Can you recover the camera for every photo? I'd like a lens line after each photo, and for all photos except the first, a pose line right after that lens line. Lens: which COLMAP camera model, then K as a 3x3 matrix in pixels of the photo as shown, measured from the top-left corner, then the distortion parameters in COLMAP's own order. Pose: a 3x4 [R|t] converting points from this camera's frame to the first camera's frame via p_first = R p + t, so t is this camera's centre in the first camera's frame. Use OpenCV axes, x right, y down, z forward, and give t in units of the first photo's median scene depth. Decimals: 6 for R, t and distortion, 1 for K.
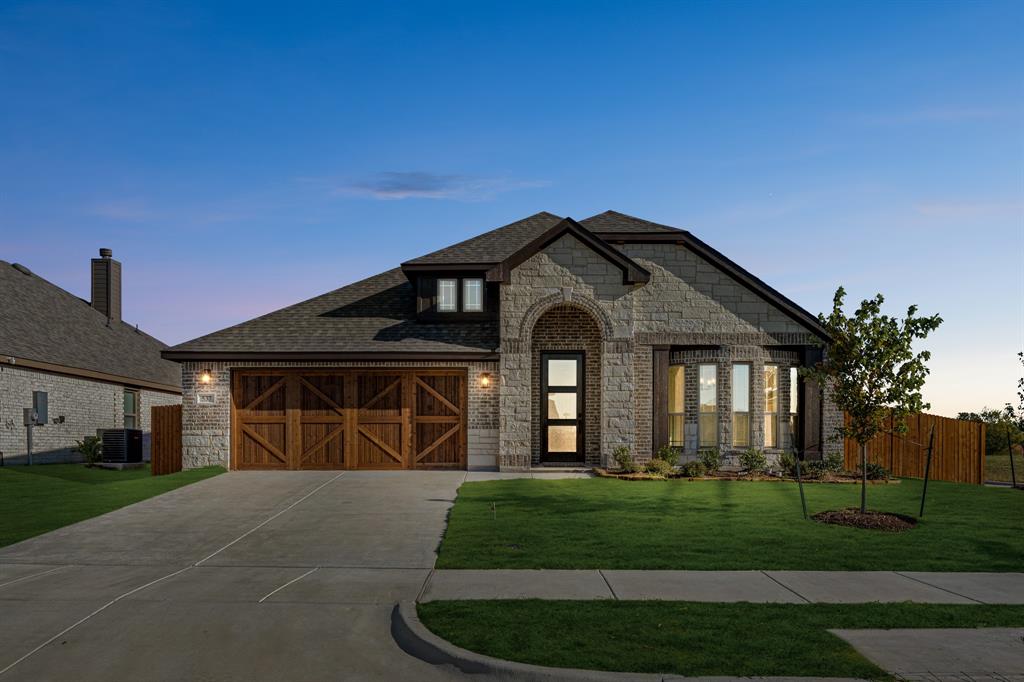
lens RADIAL K [[530.7, 0, 511.6], [0, 530.7, 341.4], [0, 0, 1]] dist [-0.000950, -0.000031]
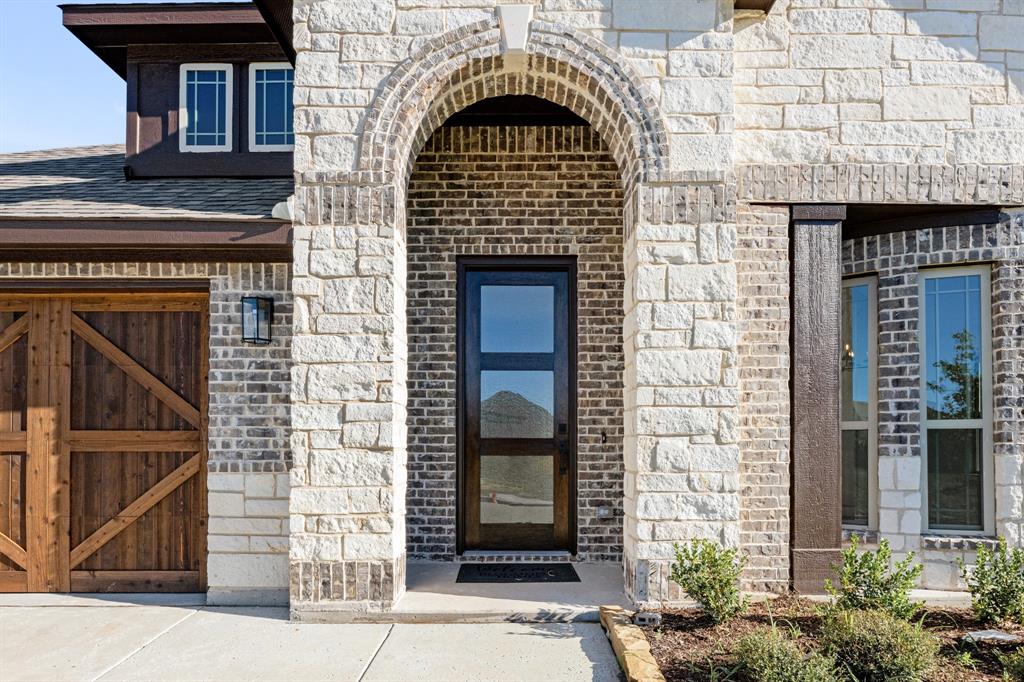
lens RADIAL K [[419.2, 0, 516.6], [0, 419.2, 361.8], [0, 0, 1]] dist [-0.002010, -0.000549]
pose [[0.999953, -0.001411, -0.009624, 0.105934], [0.001309, 0.999942, -0.010670, 0.101310], [0.009639, 0.010657, 0.999897, 0.748856]]
